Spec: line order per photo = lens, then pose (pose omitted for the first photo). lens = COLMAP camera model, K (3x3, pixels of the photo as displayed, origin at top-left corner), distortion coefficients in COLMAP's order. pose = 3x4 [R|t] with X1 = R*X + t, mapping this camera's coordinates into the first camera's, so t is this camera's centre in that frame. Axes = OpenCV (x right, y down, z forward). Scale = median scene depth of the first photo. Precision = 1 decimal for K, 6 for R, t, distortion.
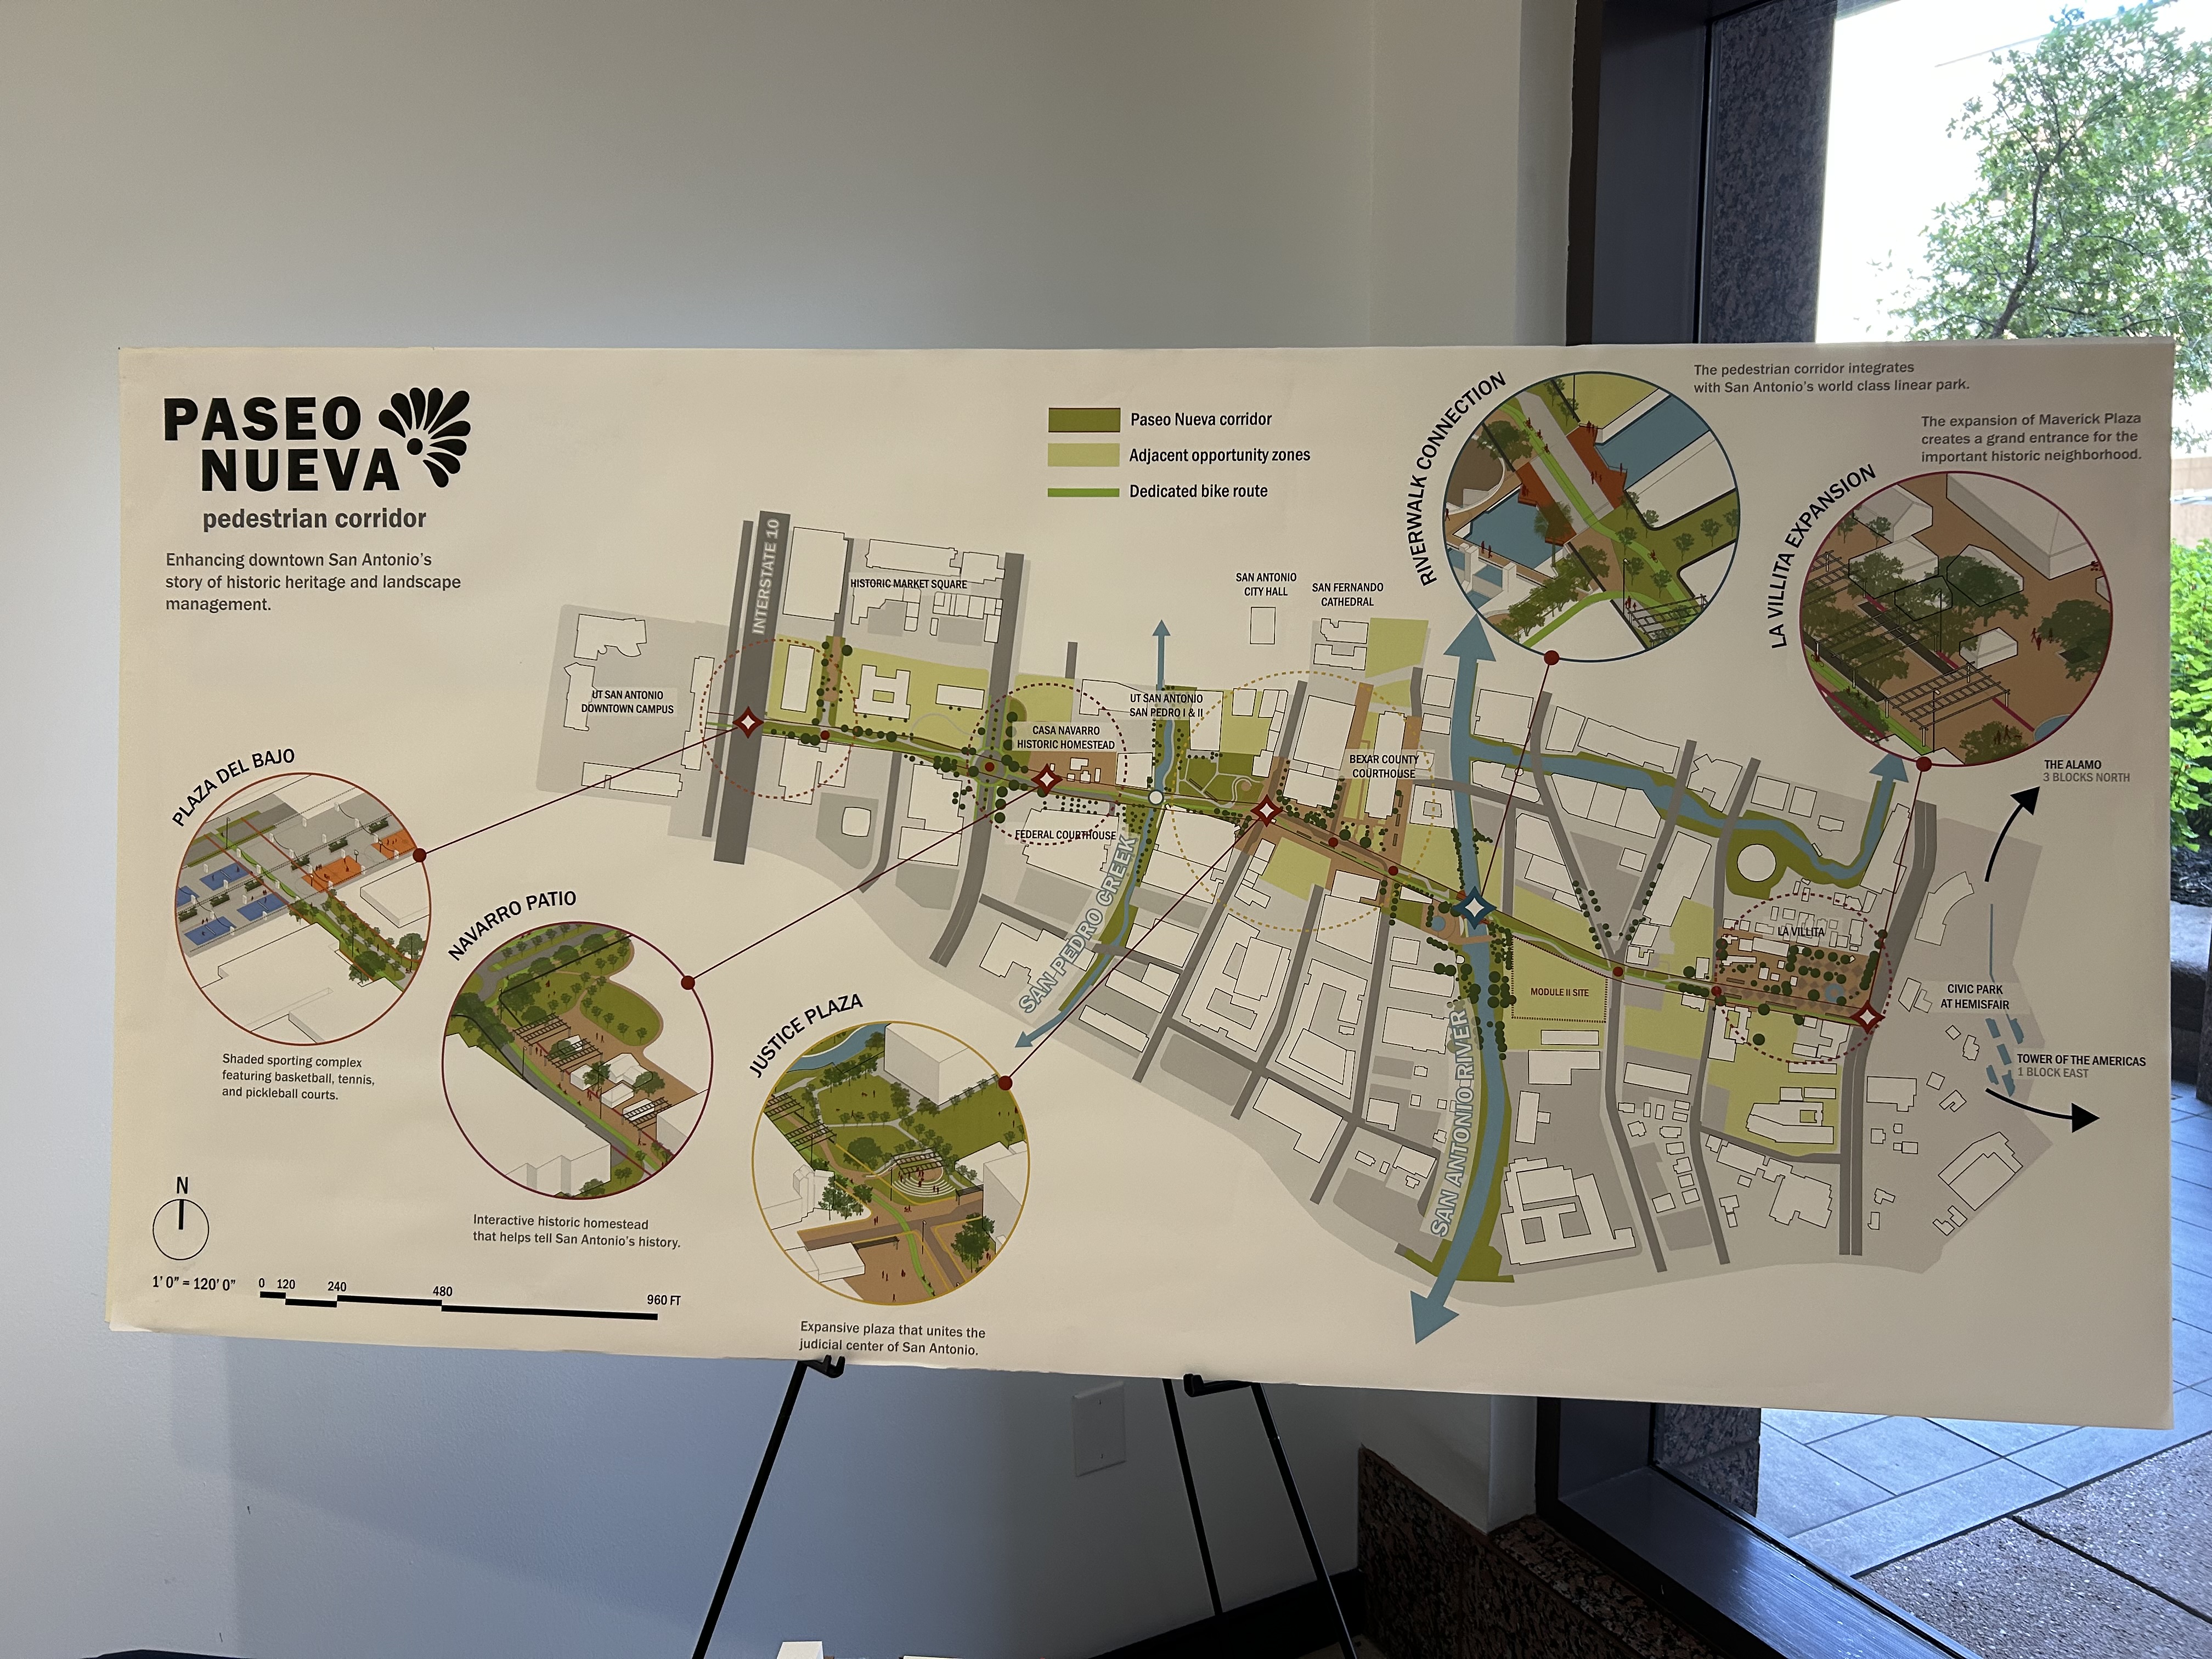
lens RADIAL K [[1699.8, 0, 1105.1], [0, 1699.8, 831.4], [0, 0, 1]] dist [0.033375, -0.020749]
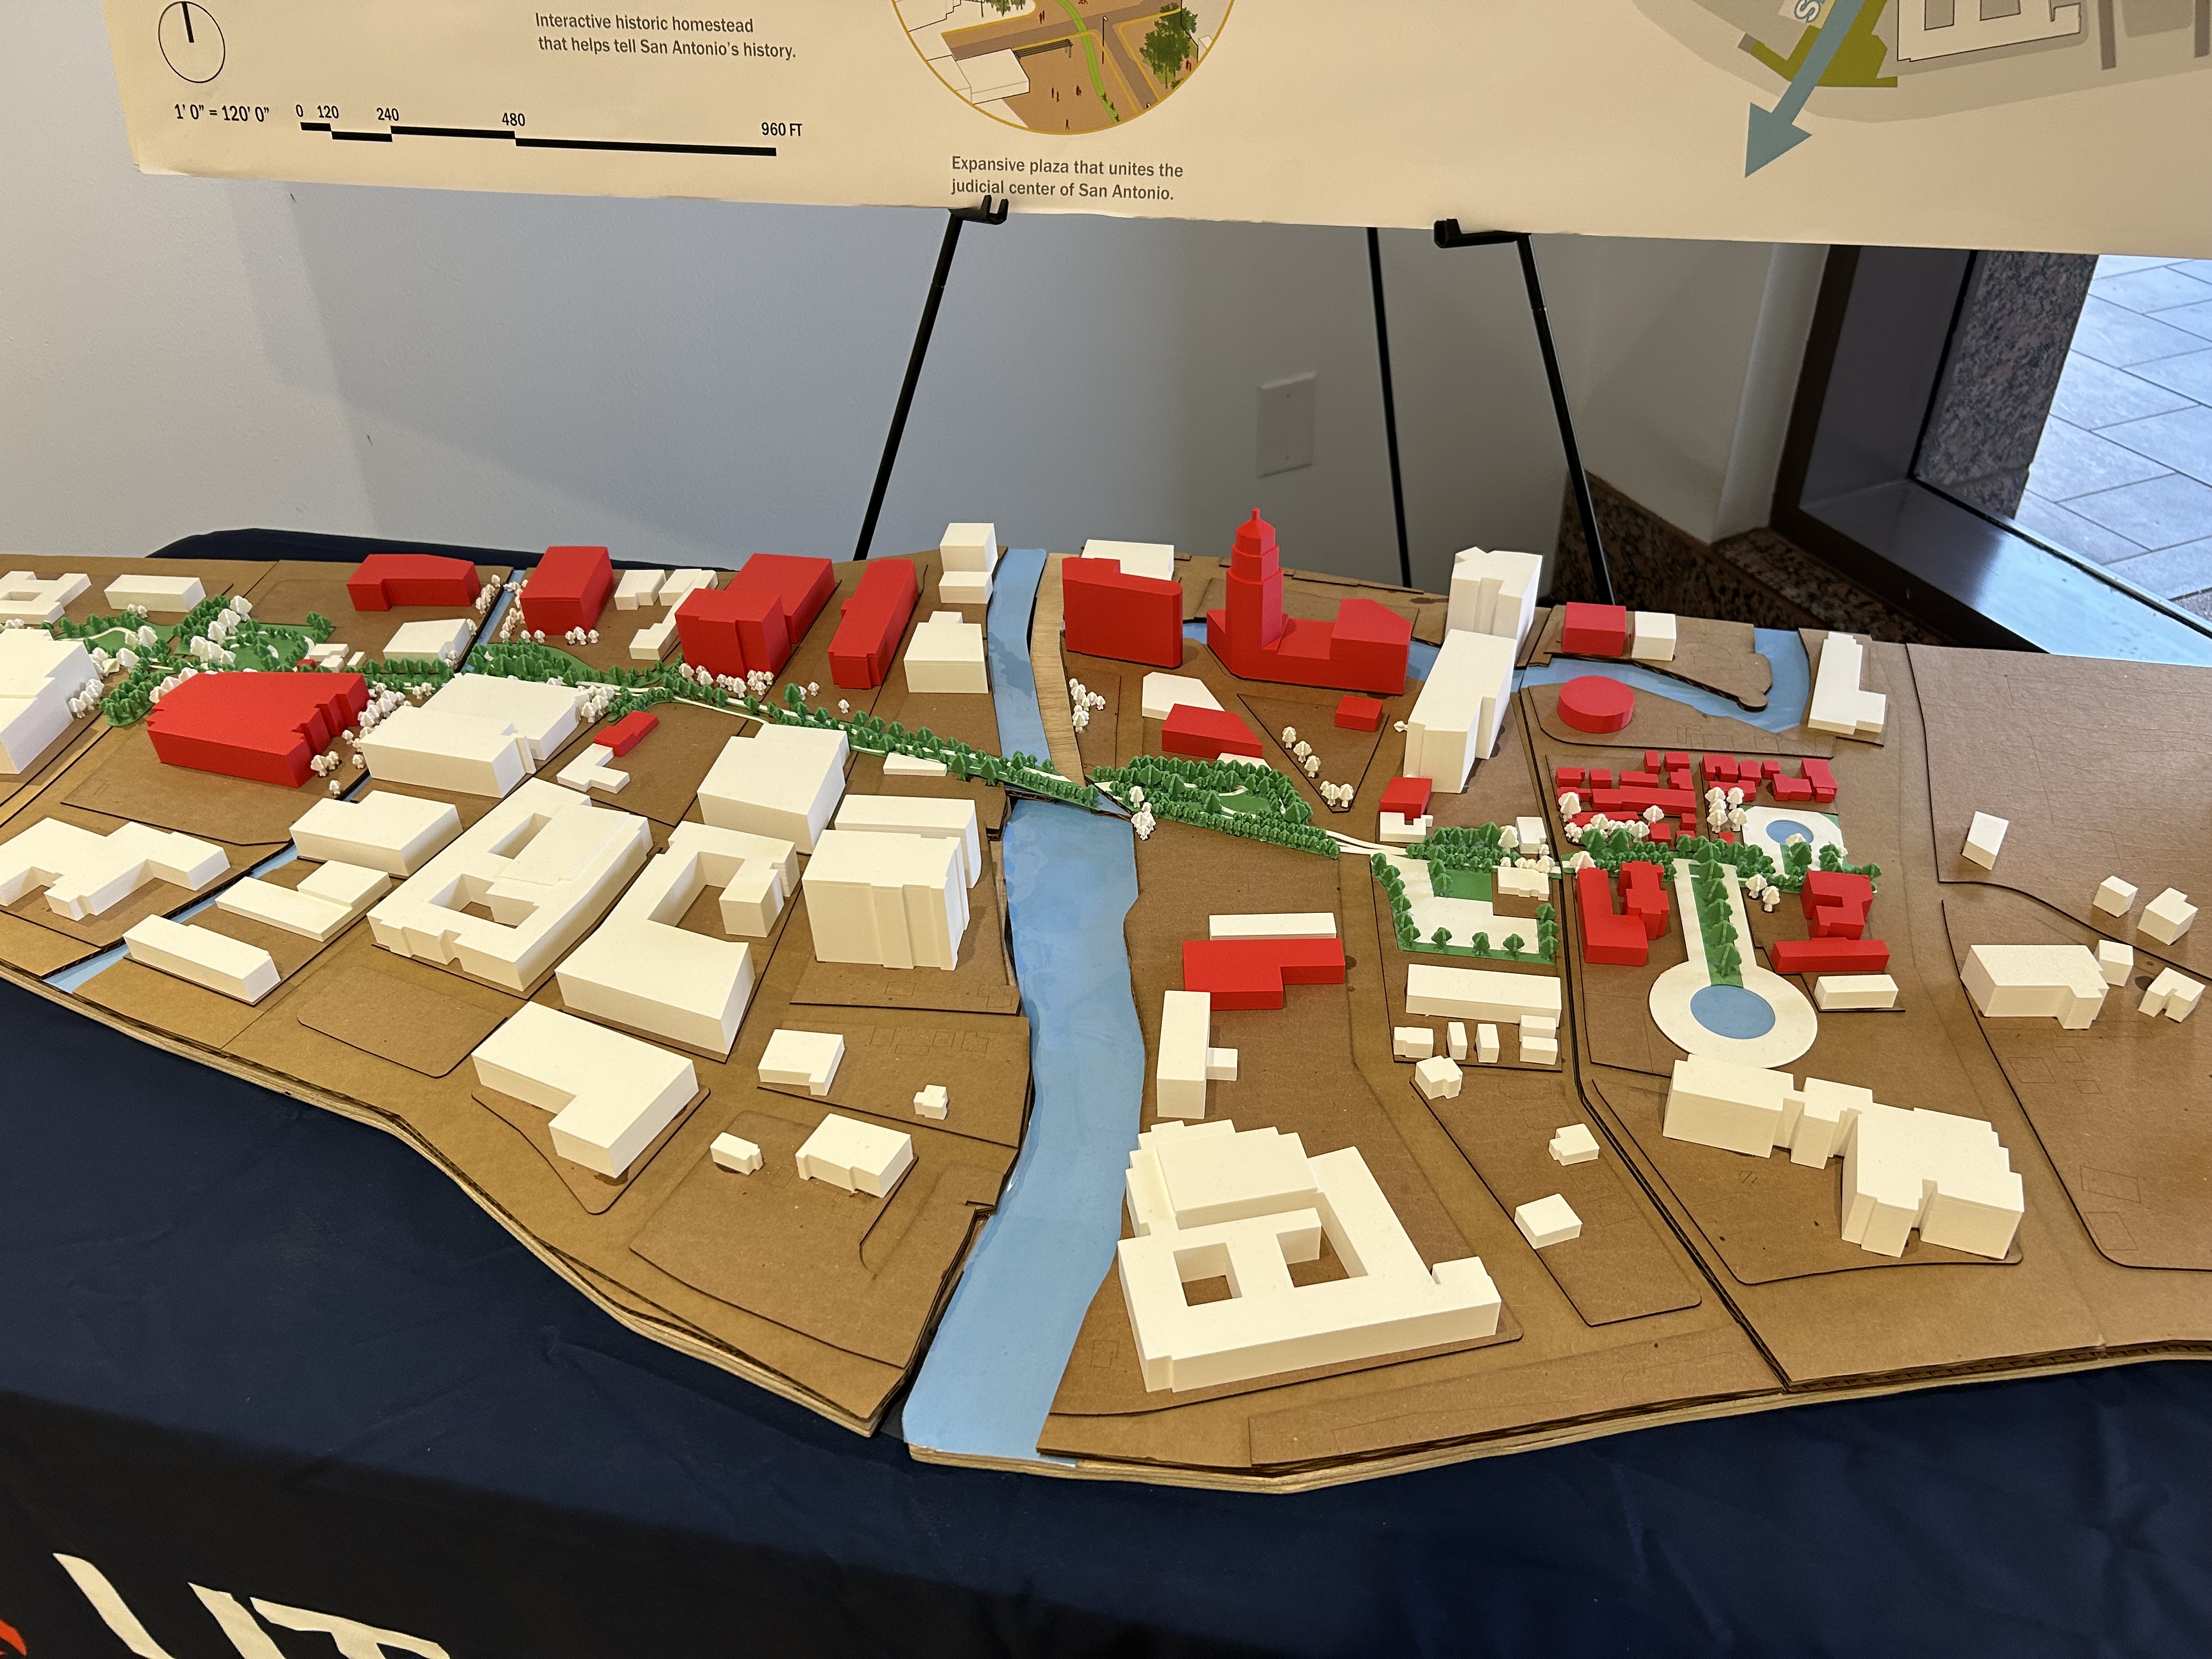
lens RADIAL K [[1699.8, 0, 1110.1], [0, 1699.8, 828.5], [0, 0, 1]] dist [0.033375, -0.020749]
pose [[0.996589, 0.037574, -0.073476, -0.033360], [-0.000063, 0.890680, 0.454631, 0.200421], [0.082526, -0.453076, 0.887644, 0.151202]]
